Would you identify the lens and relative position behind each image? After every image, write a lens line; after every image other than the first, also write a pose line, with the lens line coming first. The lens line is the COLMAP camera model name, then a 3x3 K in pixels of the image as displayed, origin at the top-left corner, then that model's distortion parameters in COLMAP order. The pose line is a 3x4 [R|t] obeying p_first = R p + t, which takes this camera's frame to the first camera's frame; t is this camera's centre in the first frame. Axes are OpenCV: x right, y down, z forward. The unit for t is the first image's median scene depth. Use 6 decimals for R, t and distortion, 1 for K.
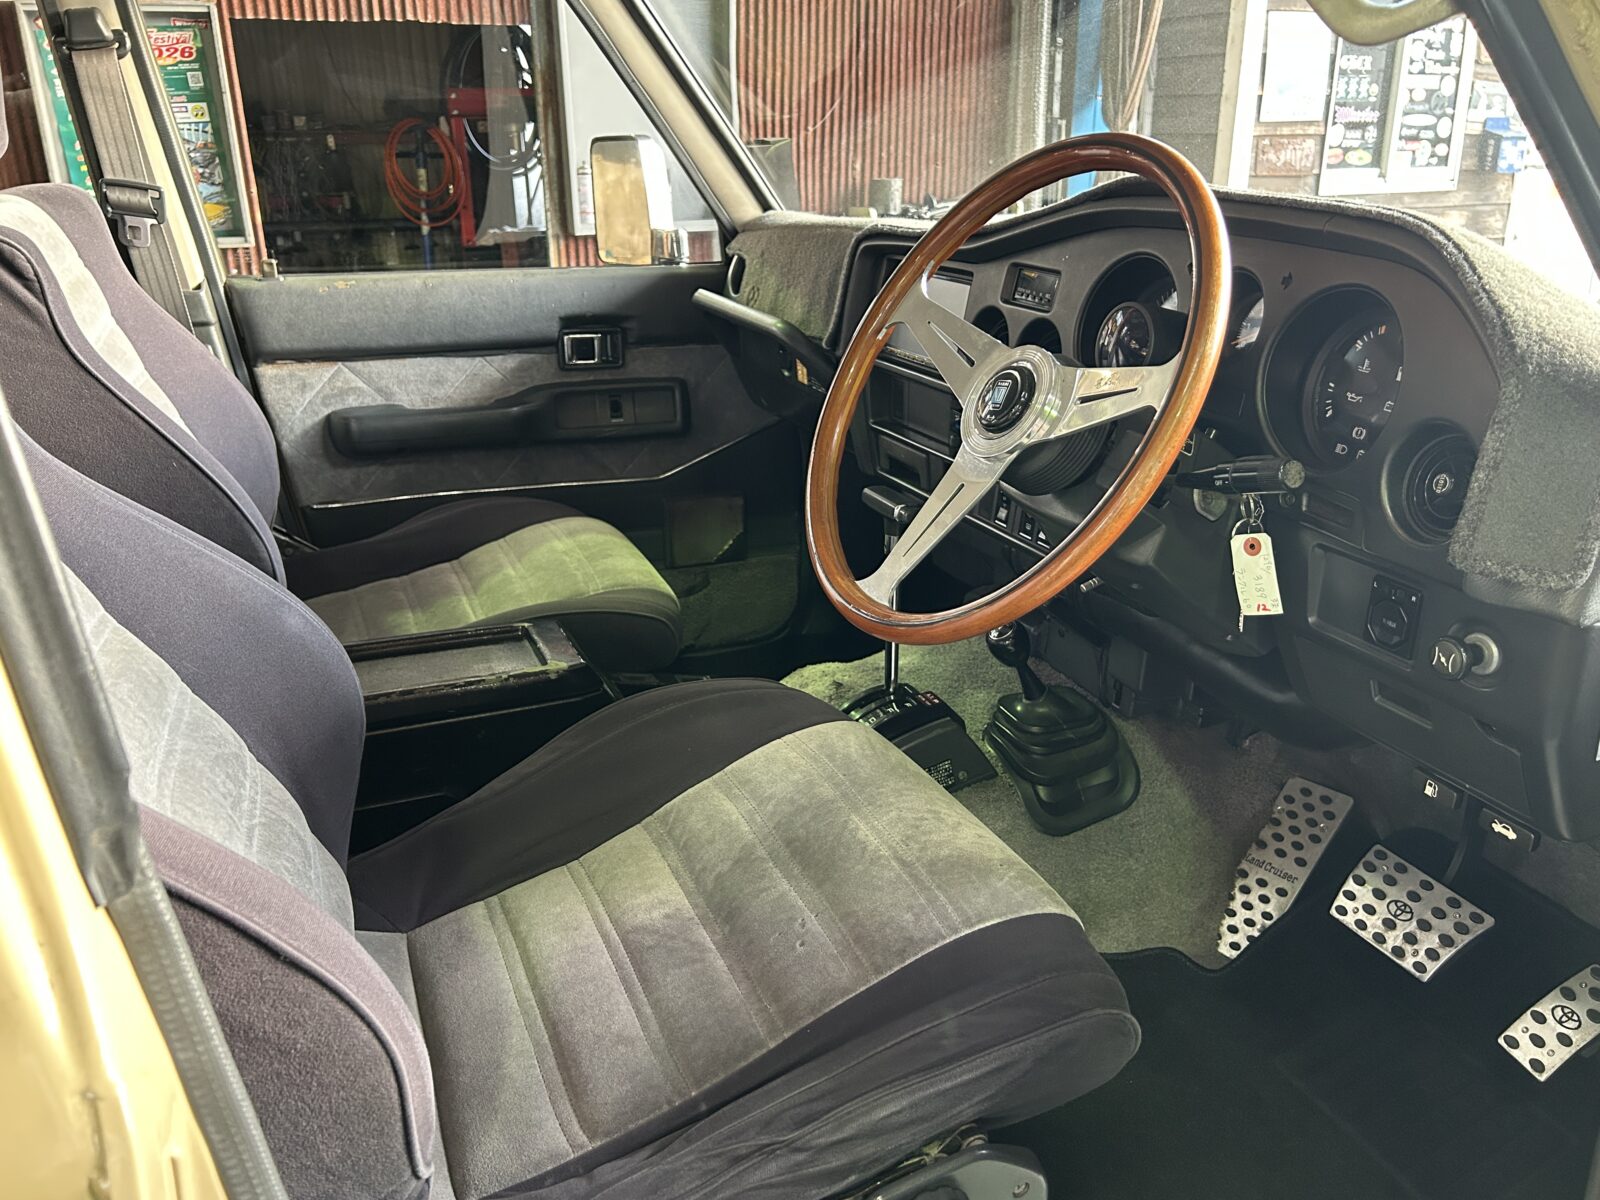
lens RADIAL K [[1217.5, 0, 814.0], [0, 1217.5, 604.7], [0, 0, 1]] dist [0.053226, -0.063264]
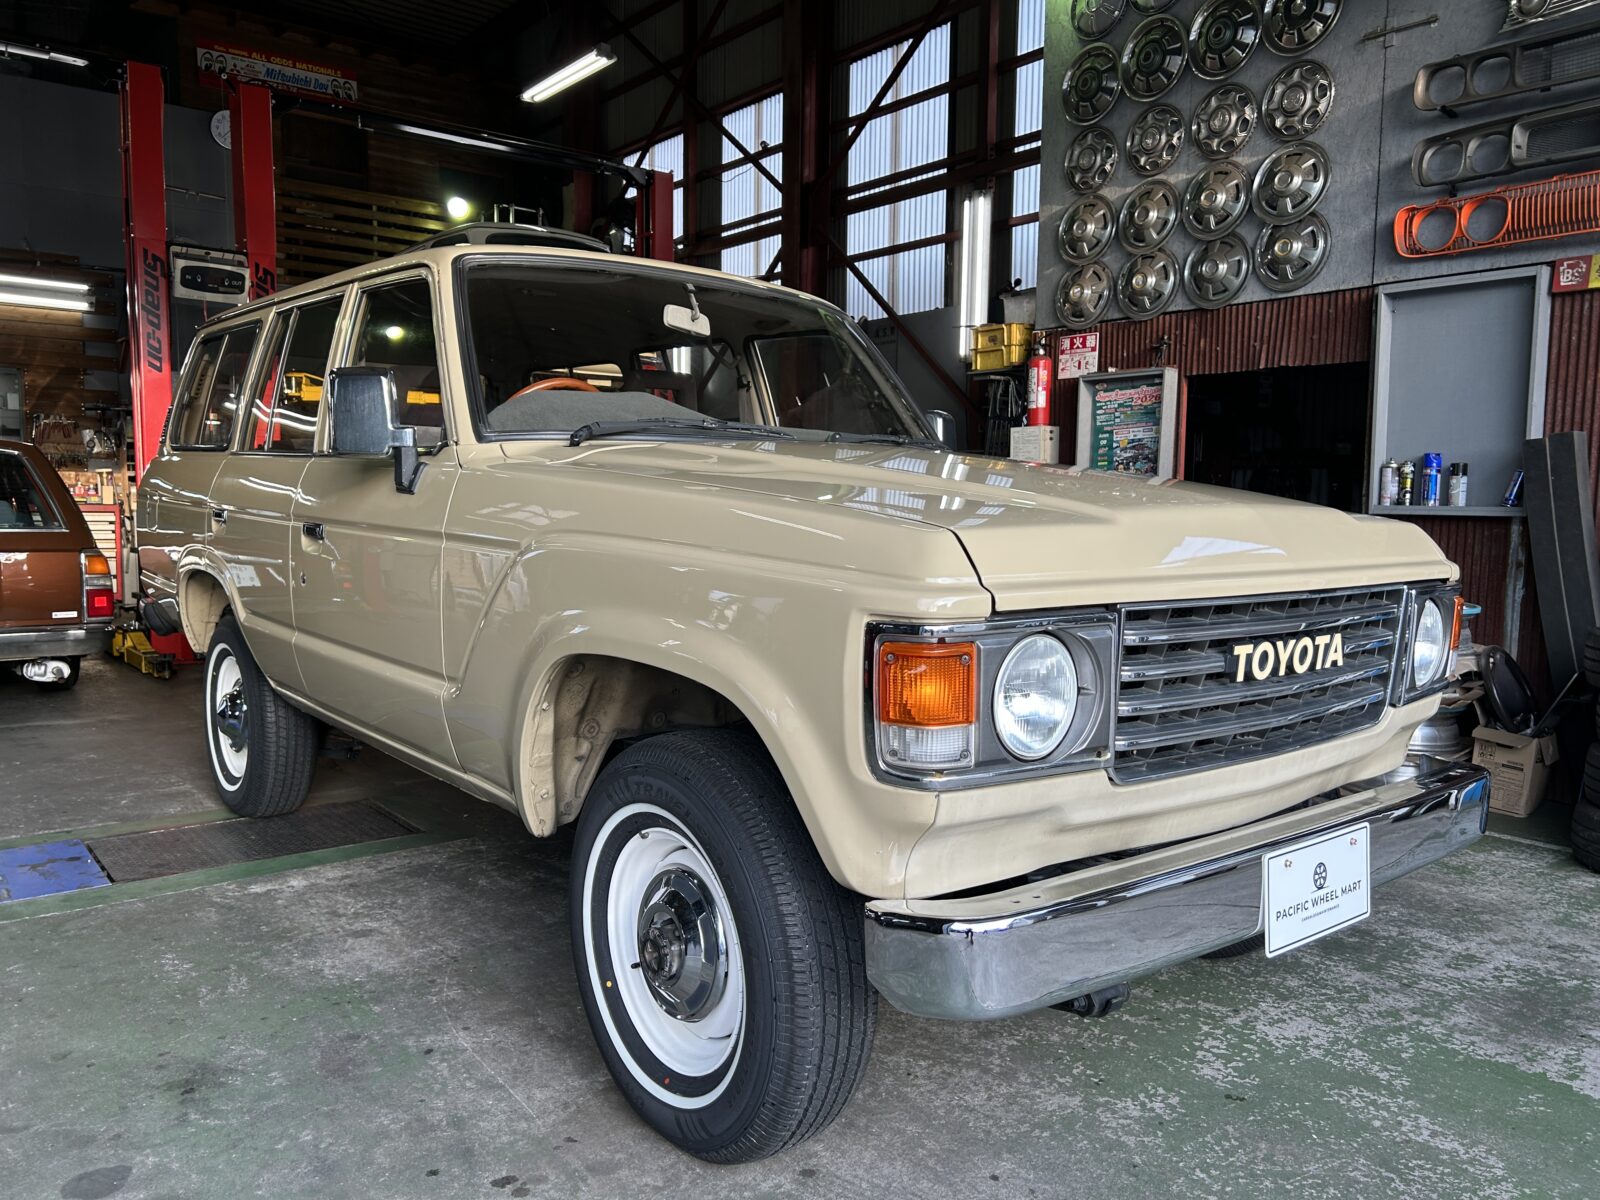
lens RADIAL K [[1217.5, 0, 797.0], [0, 1217.5, 602.7], [0, 0, 1]] dist [0.053226, -0.063264]
pose [[0.278390, 0.089245, -0.956313, 2.943327], [-0.360799, 0.932469, -0.018012, 0.044658], [0.890125, 0.350051, 0.291790, 0.561759]]
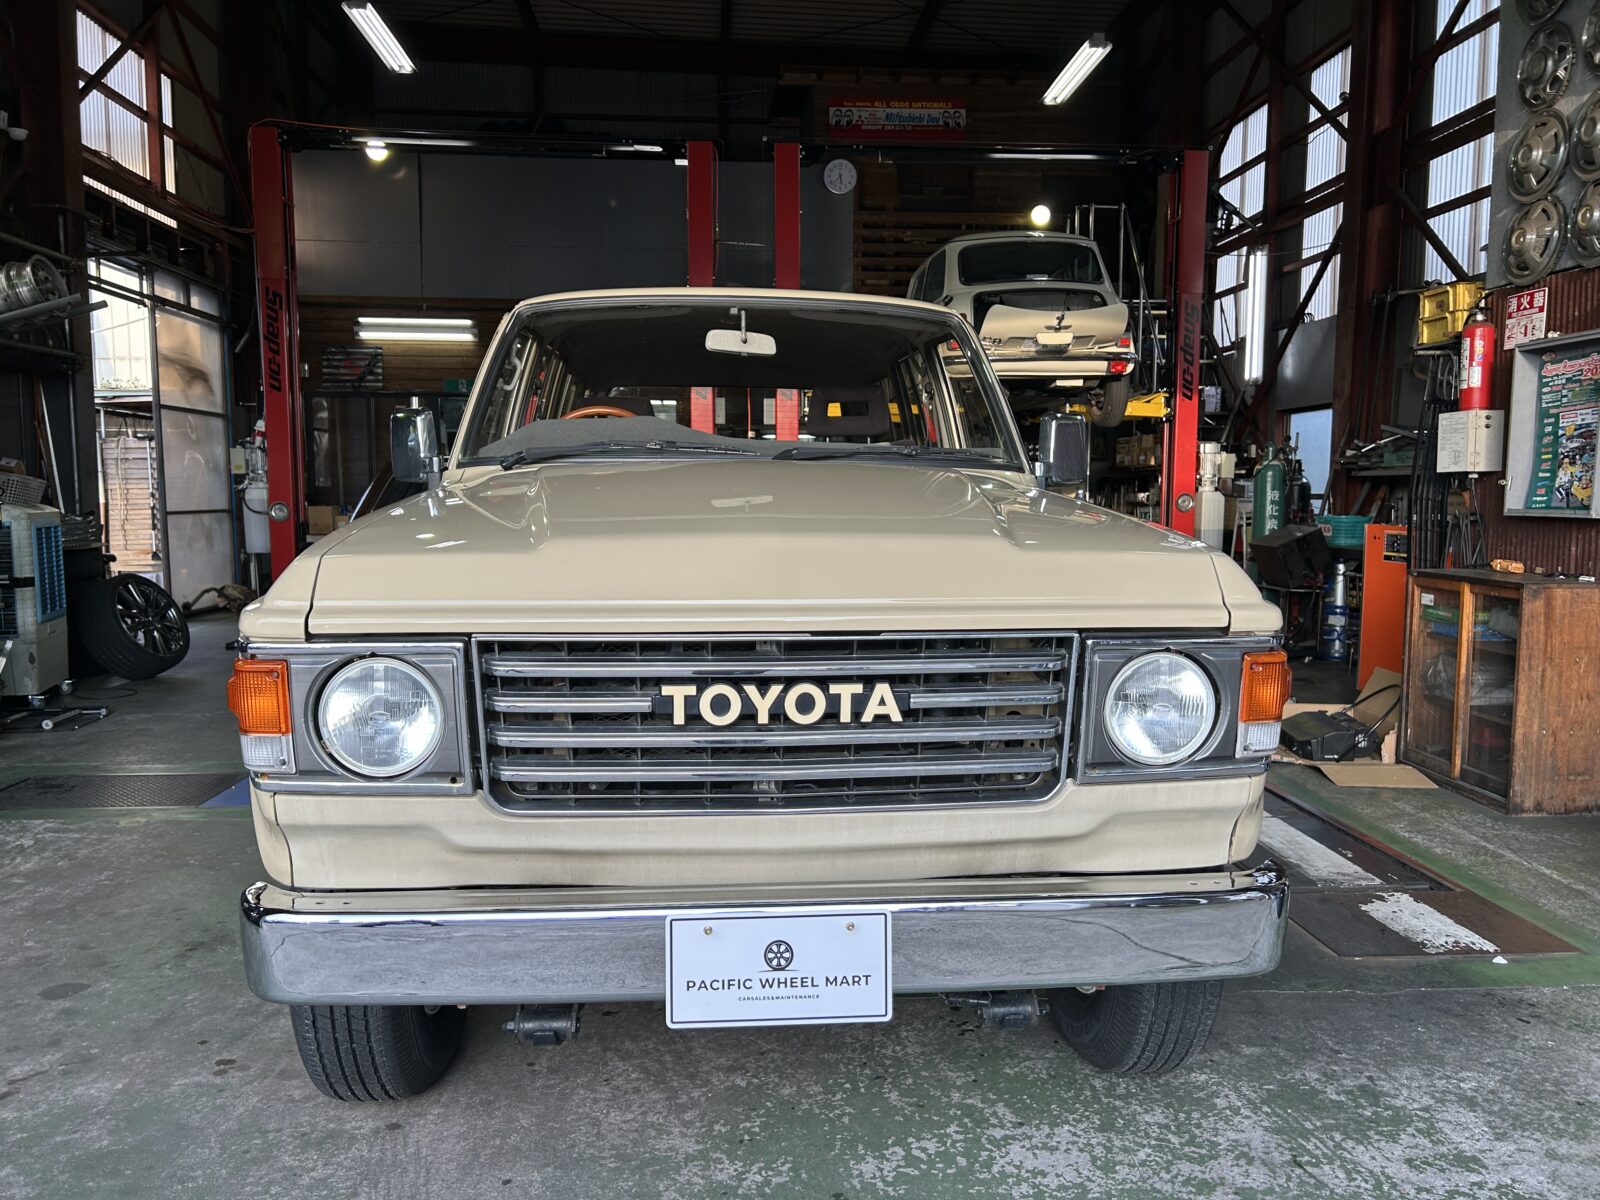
lens RADIAL K [[1217.5, 0, 797.5], [0, 1217.5, 603.7], [0, 0, 1]] dist [0.053226, -0.063264]
pose [[-0.318307, 0.092483, -0.943466, 2.912397], [-0.345820, 0.915319, 0.206397, -0.626027], [0.882660, 0.391967, -0.259370, 2.127146]]
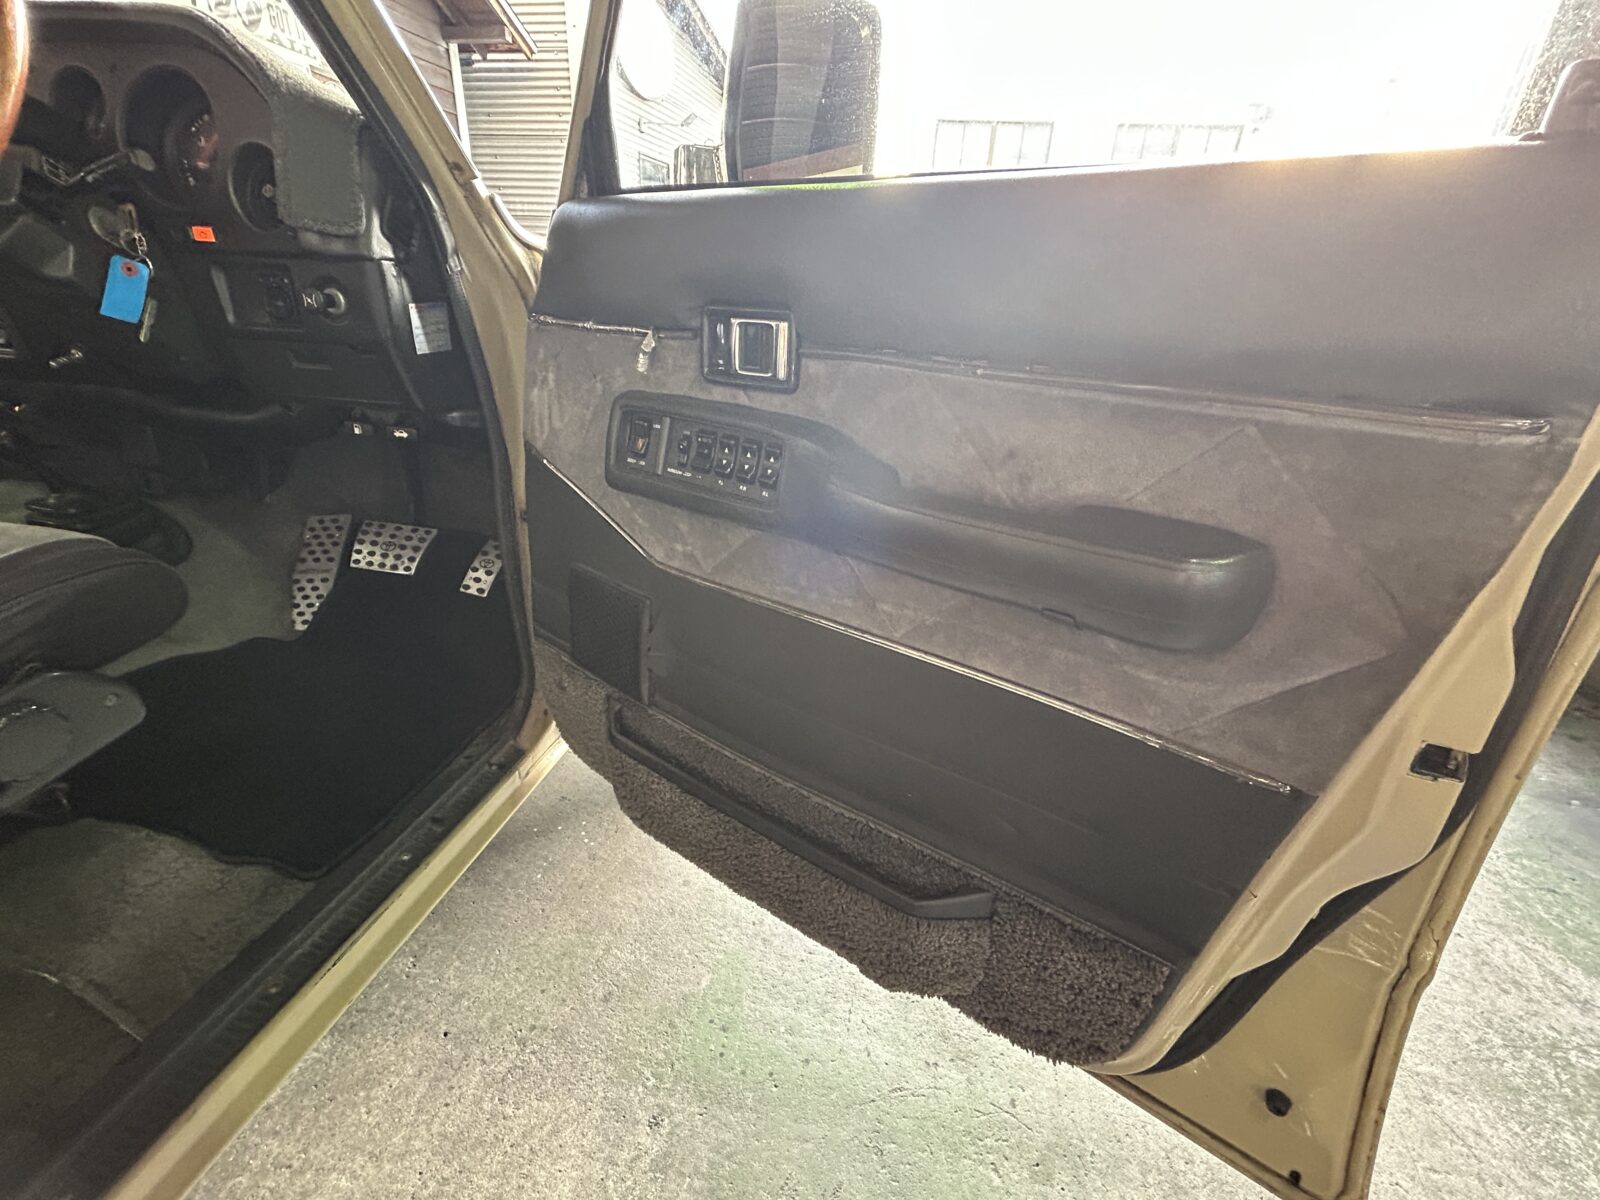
lens RADIAL K [[713.2, 0, 786.5], [0, 713.2, 594.8], [0, 0, 1]] dist [-0.001689, -0.001642]
pose [[0.576667, -0.303068, 0.758686, 0.025862], [0.251706, 0.949383, 0.187927, 0.265945], [-0.777238, 0.082594, 0.623762, -0.038147]]
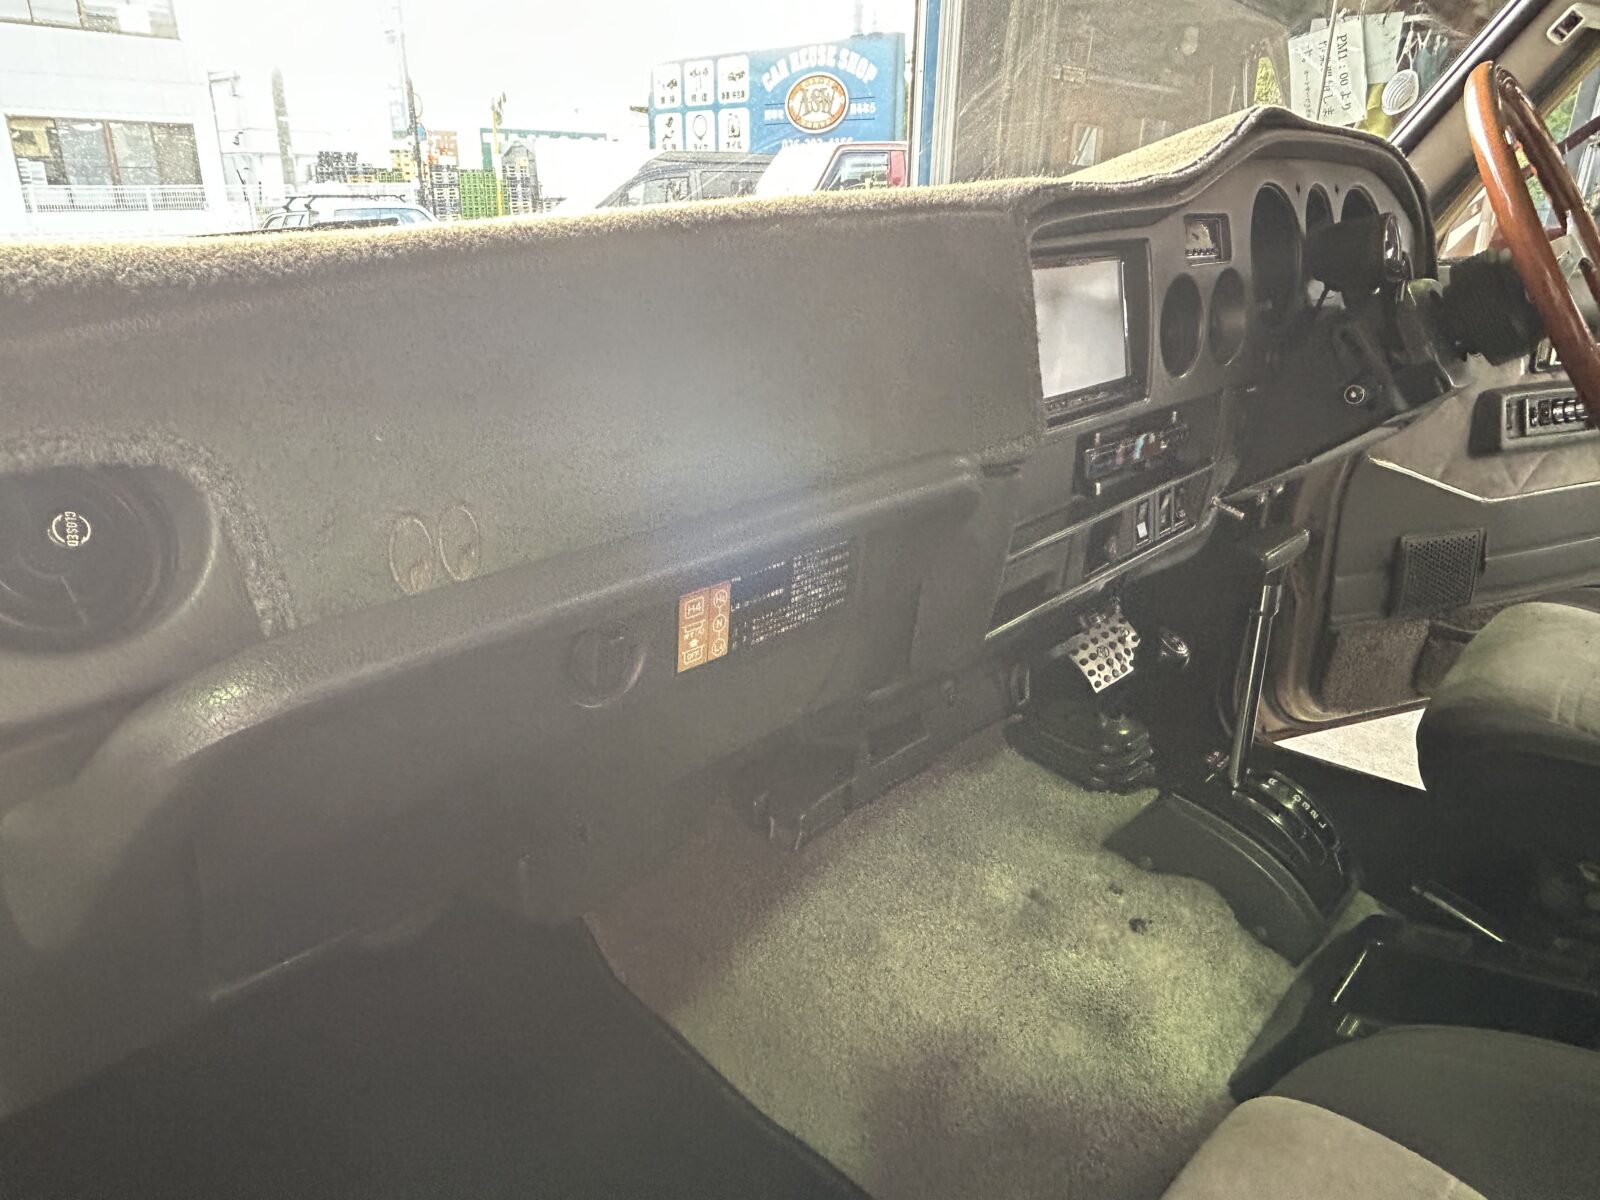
lens RADIAL K [[1059.1, 0, 789.0], [0, 1059.1, 608.7], [0, 0, 1]] dist [0.005476, -0.009567]
pose [[-0.402642, -0.329094, 0.854153, -0.413493], [0.328159, 0.819212, 0.470323, -0.493054], [-0.854512, 0.469669, -0.221854, 1.562424]]
